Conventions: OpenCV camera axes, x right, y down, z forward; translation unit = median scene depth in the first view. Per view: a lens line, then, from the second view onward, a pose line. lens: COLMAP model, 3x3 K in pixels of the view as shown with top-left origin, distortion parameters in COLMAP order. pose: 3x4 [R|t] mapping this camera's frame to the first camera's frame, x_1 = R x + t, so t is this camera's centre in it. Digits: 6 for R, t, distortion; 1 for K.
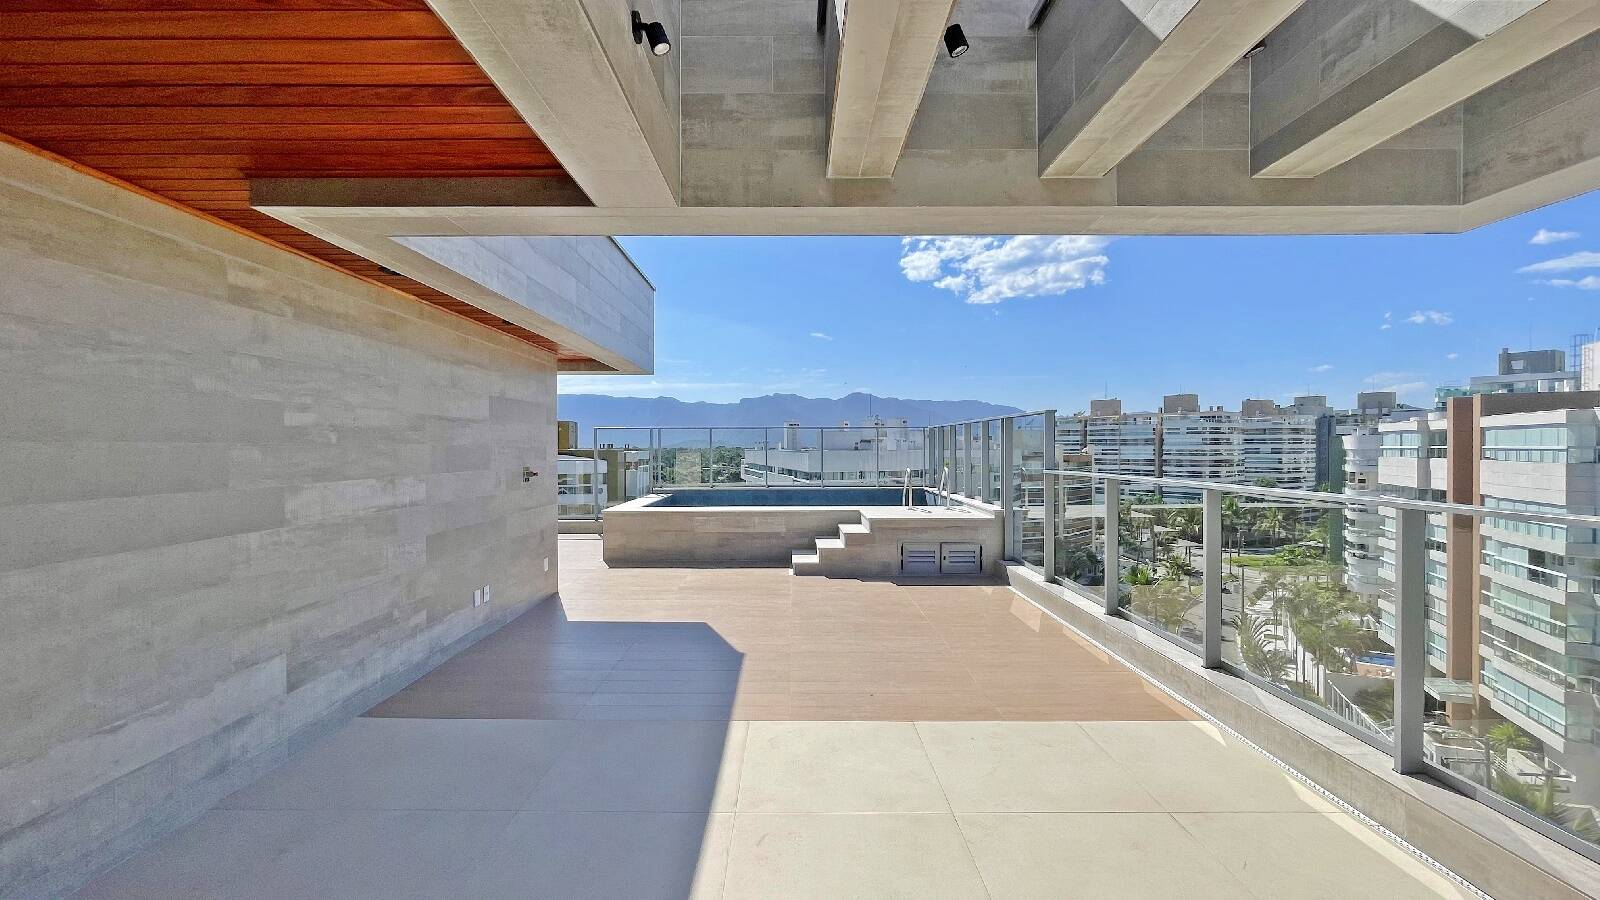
lens RADIAL K [[648.9, 0, 796.1], [0, 648.9, 448.1], [0, 0, 1]] dist [0.004795, -0.002852]
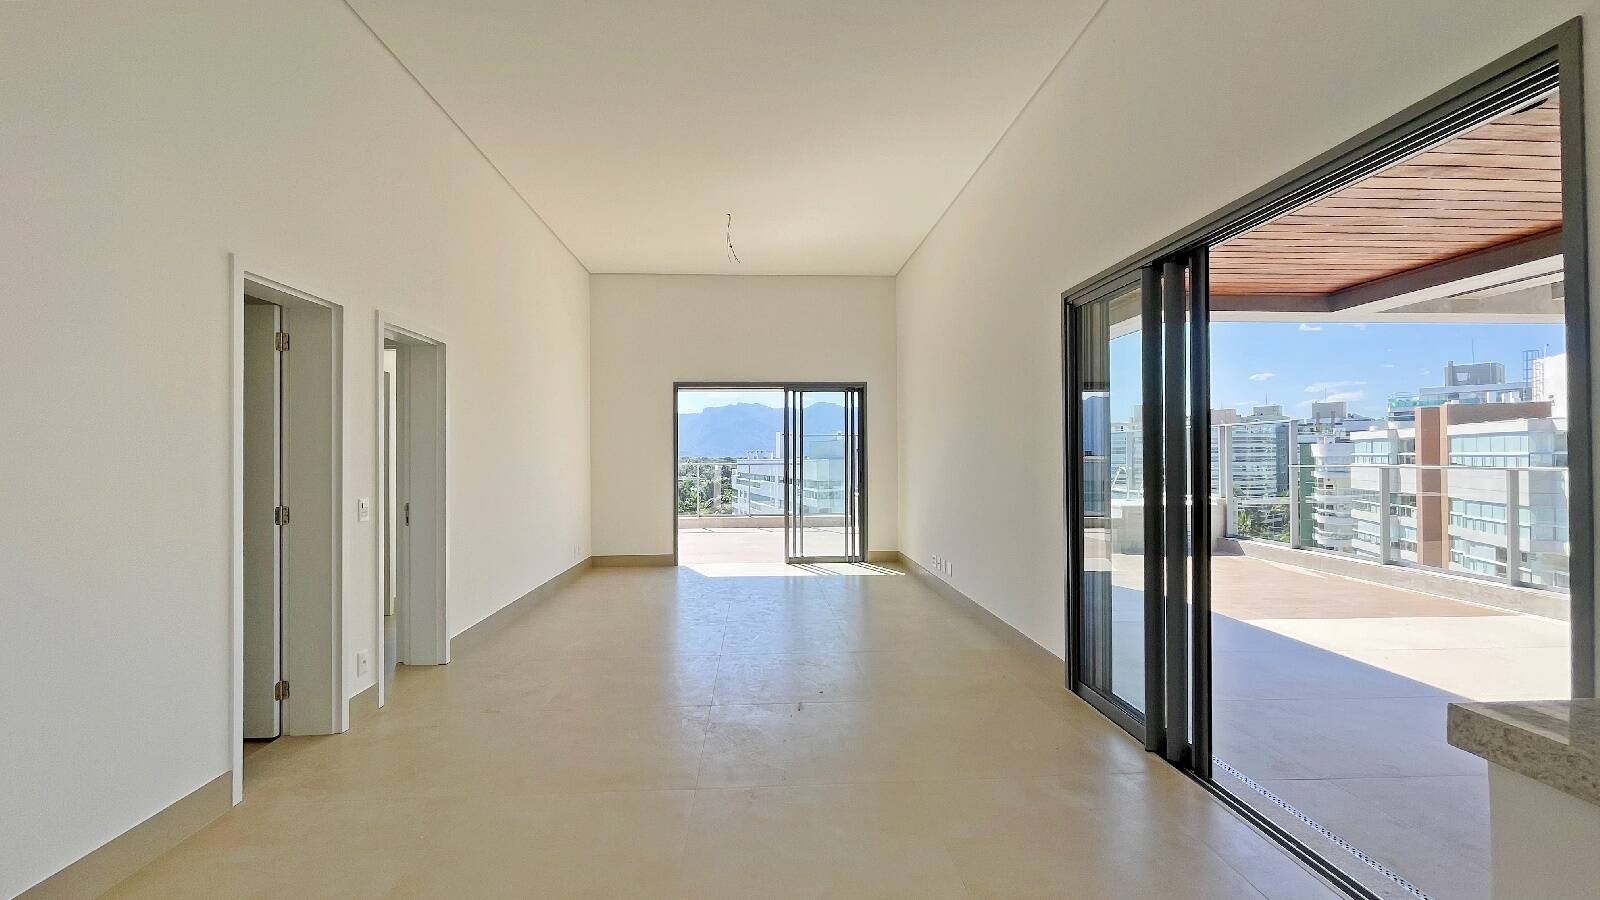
lens RADIAL K [[648.9, 0, 792.7], [0, 648.9, 447.0], [0, 0, 1]] dist [0.004795, -0.002852]
pose [[0.999034, -0.002704, 0.043850, -0.088858], [0.003467, 0.999844, -0.017316, 0.002164], [-0.043796, 0.017451, 0.998888, -0.037476]]
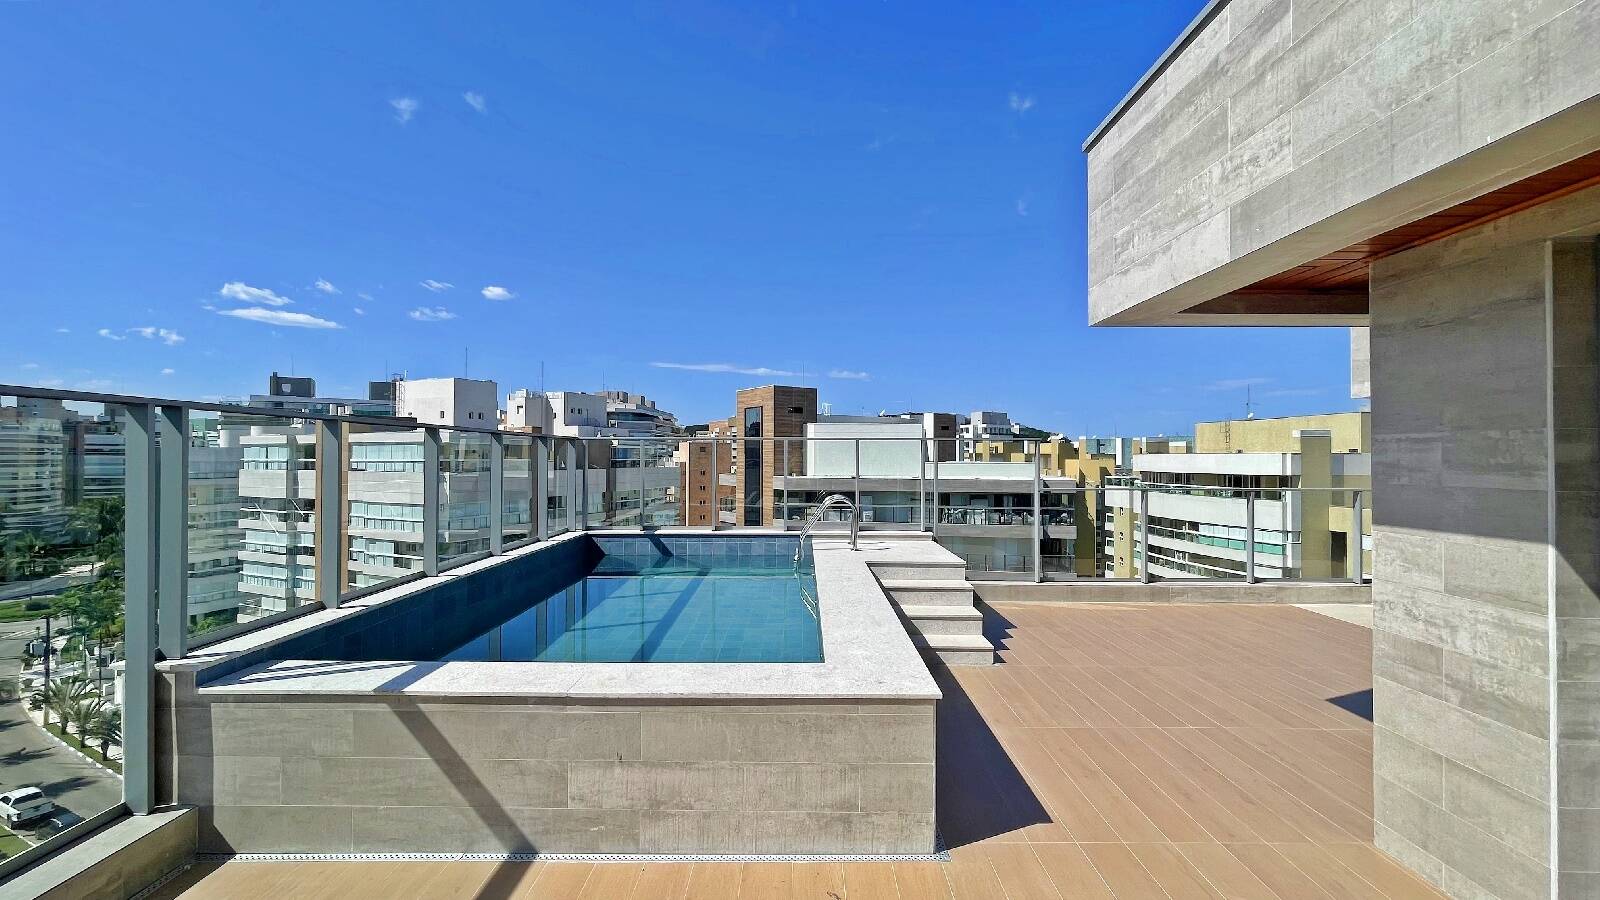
lens RADIAL K [[648.9, 0, 797.7], [0, 648.9, 442.2], [0, 0, 1]] dist [0.004795, -0.002852]
pose [[0.012137, 0.025670, 0.999597, -0.106338], [0.000477, 0.999670, -0.025678, -0.002846], [-0.999926, 0.000789, 0.012121, 0.182838]]
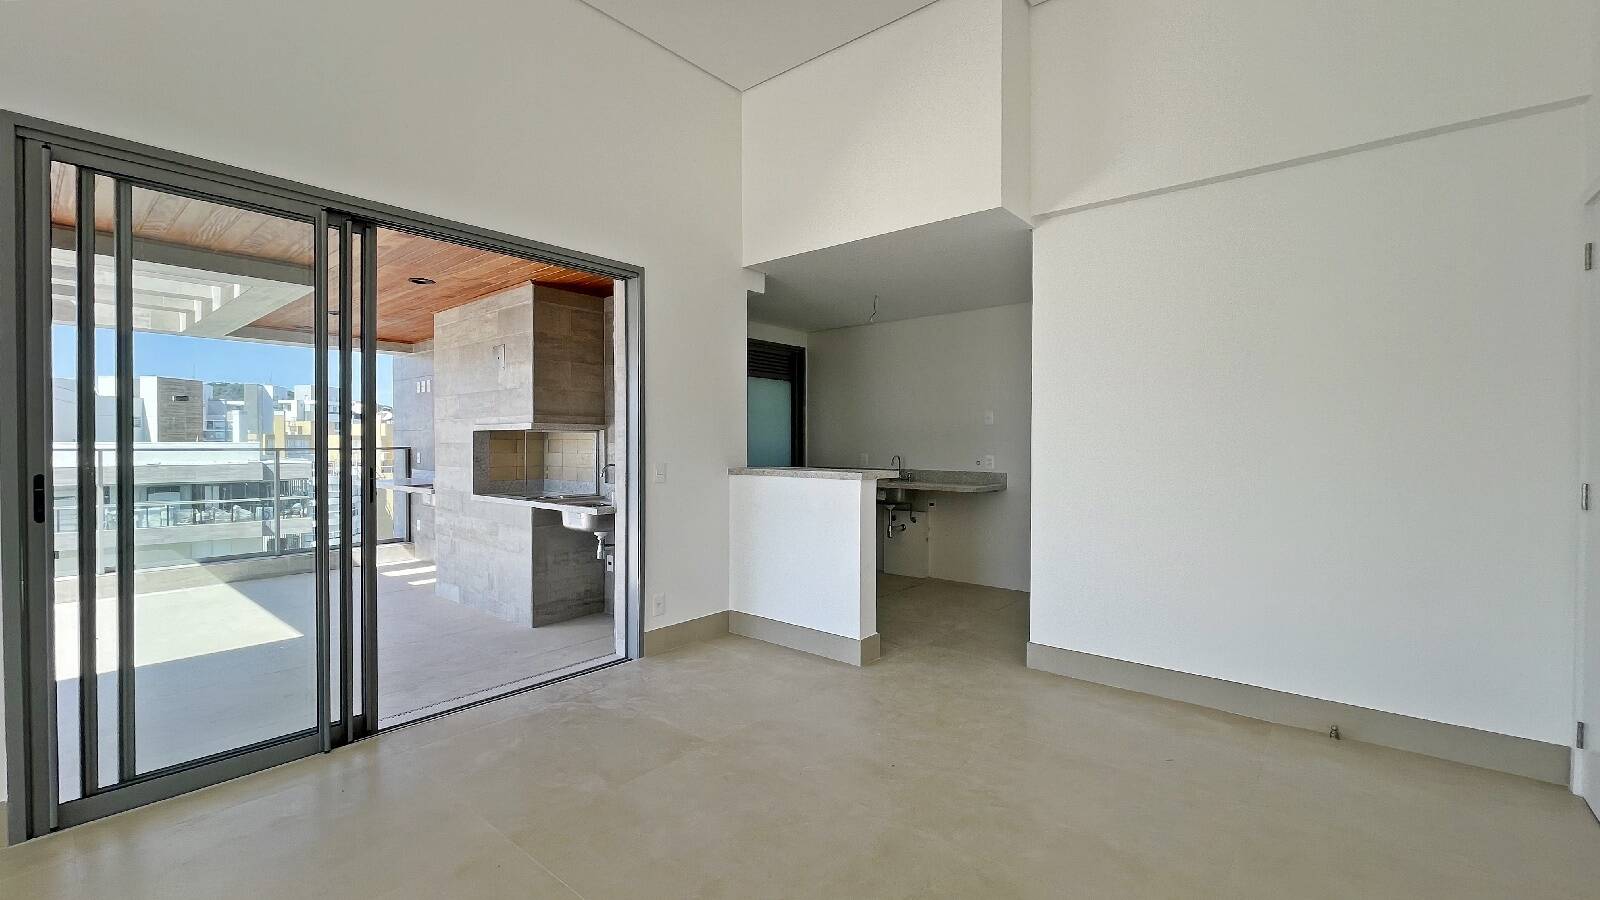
lens RADIAL K [[648.9, 0, 809.7], [0, 648.9, 449.3], [0, 0, 1]] dist [0.004795, -0.002852]
pose [[-0.771461, -0.004730, 0.636259, -0.118116], [0.006105, 0.999871, 0.014836, 0.003577], [-0.636248, 0.015330, -0.771333, 0.035455]]
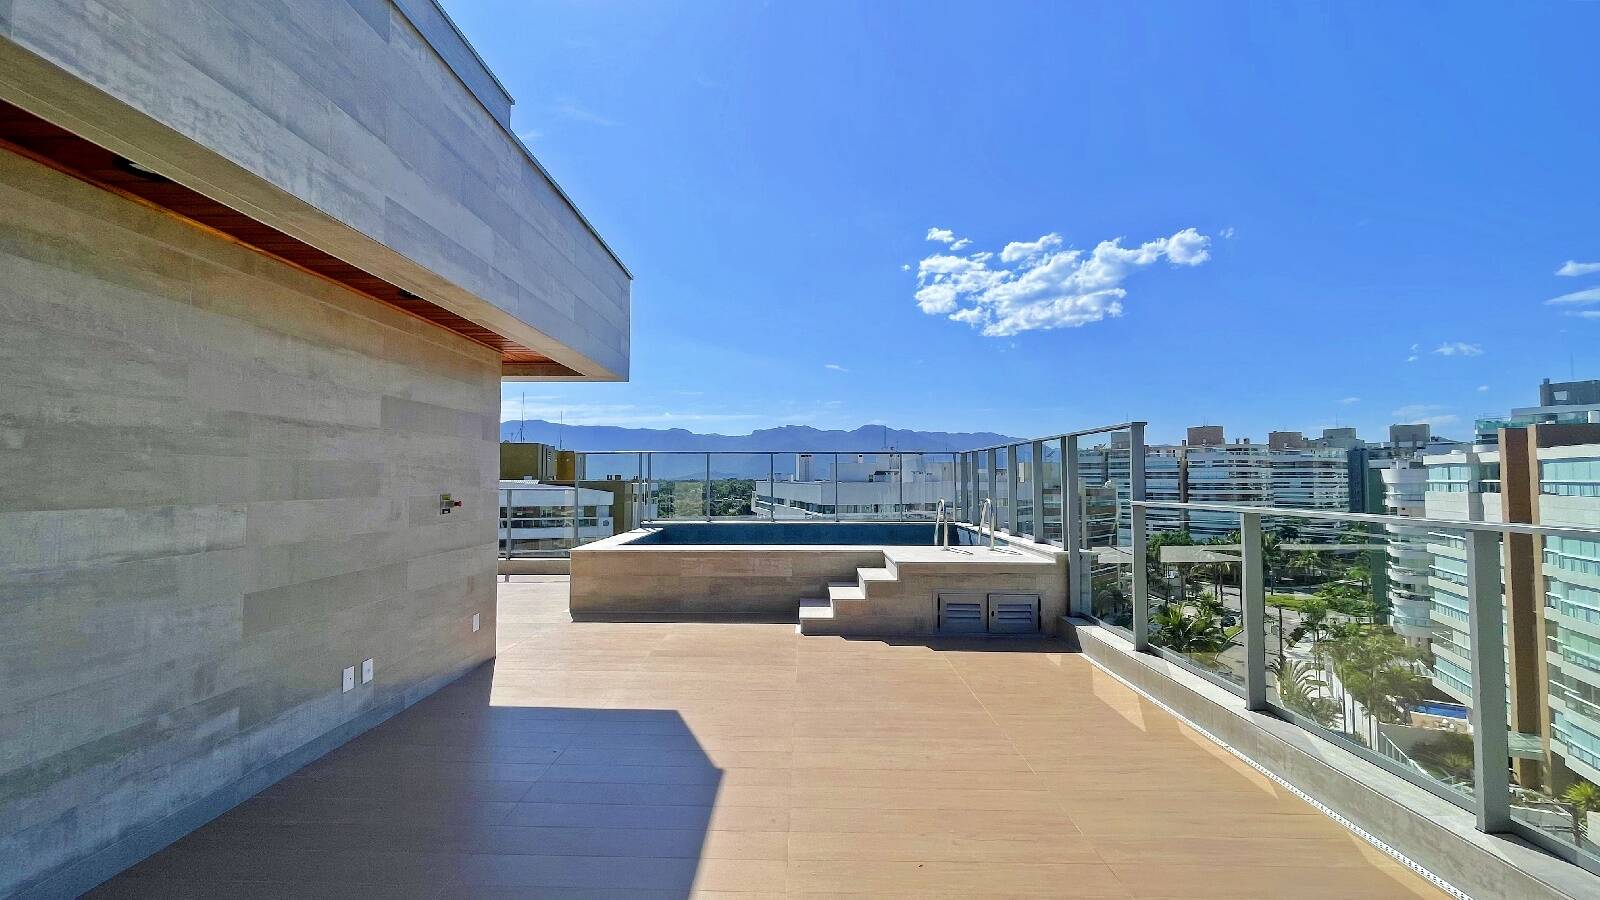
lens RADIAL K [[648.9, 0, 793.1], [0, 648.9, 447.9], [0, 0, 1]] dist [0.004795, -0.002852]
pose [[0.999600, 0.001701, -0.028220, 0.001100], [-0.003130, 0.998710, -0.050687, 0.001432], [0.028098, 0.050756, 0.998316, 0.029687]]
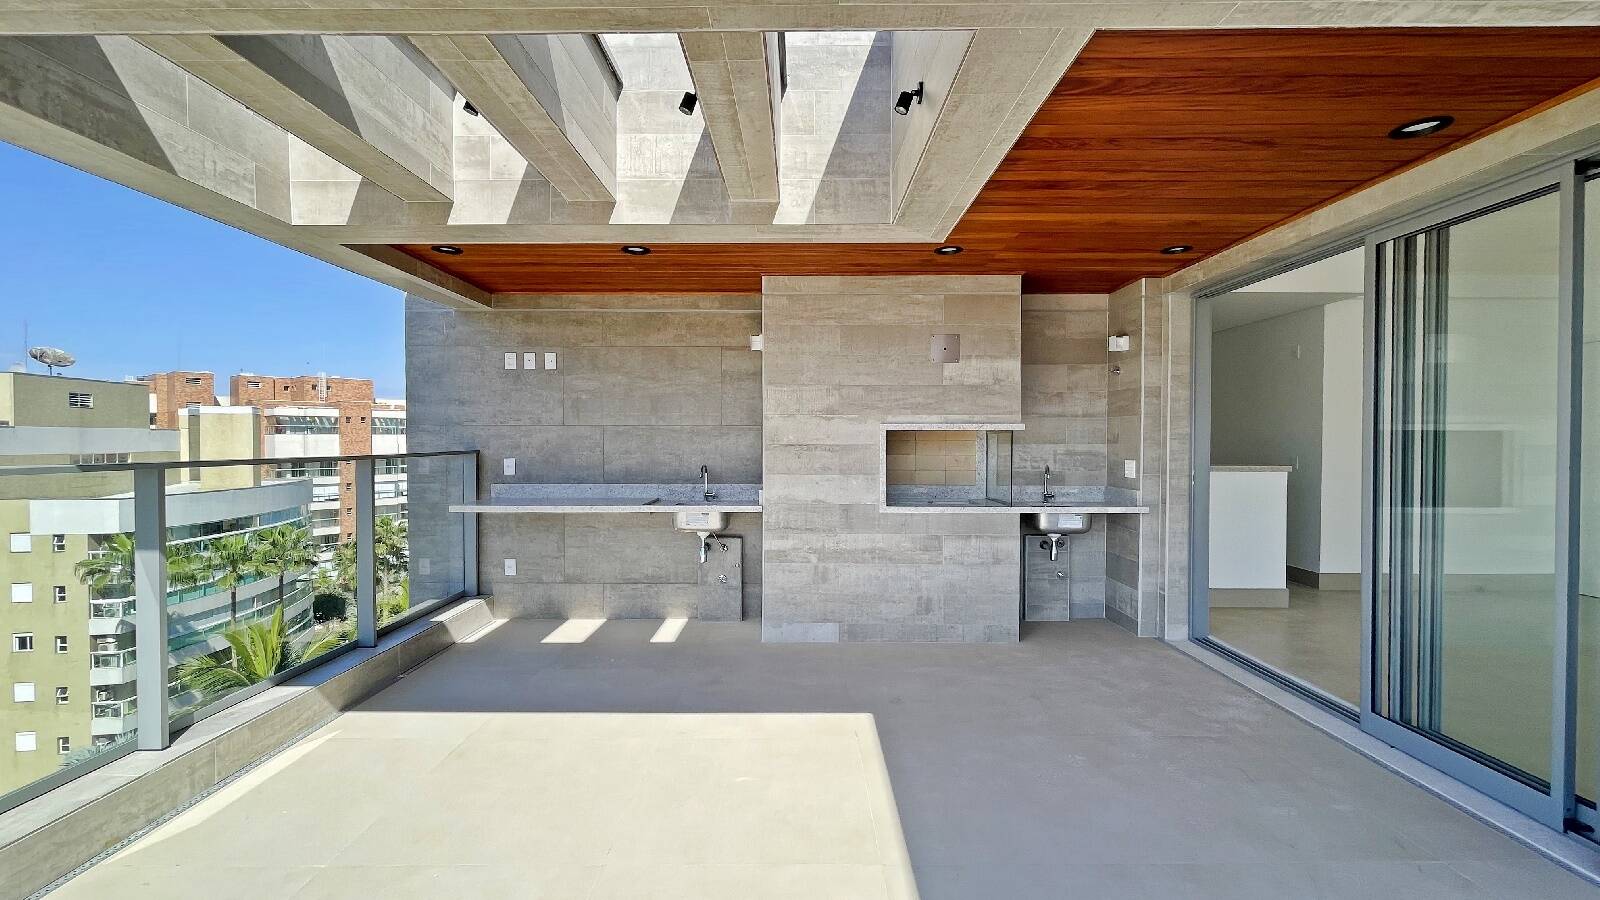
lens RADIAL K [[648.9, 0, 807.3], [0, 648.9, 459.5], [0, 0, 1]] dist [0.004795, -0.002852]
pose [[-0.999976, 0.001166, -0.006886, 0.000220], [0.000921, 0.999369, 0.035497, 0.002624], [0.006923, 0.035490, -0.999346, 0.076090]]
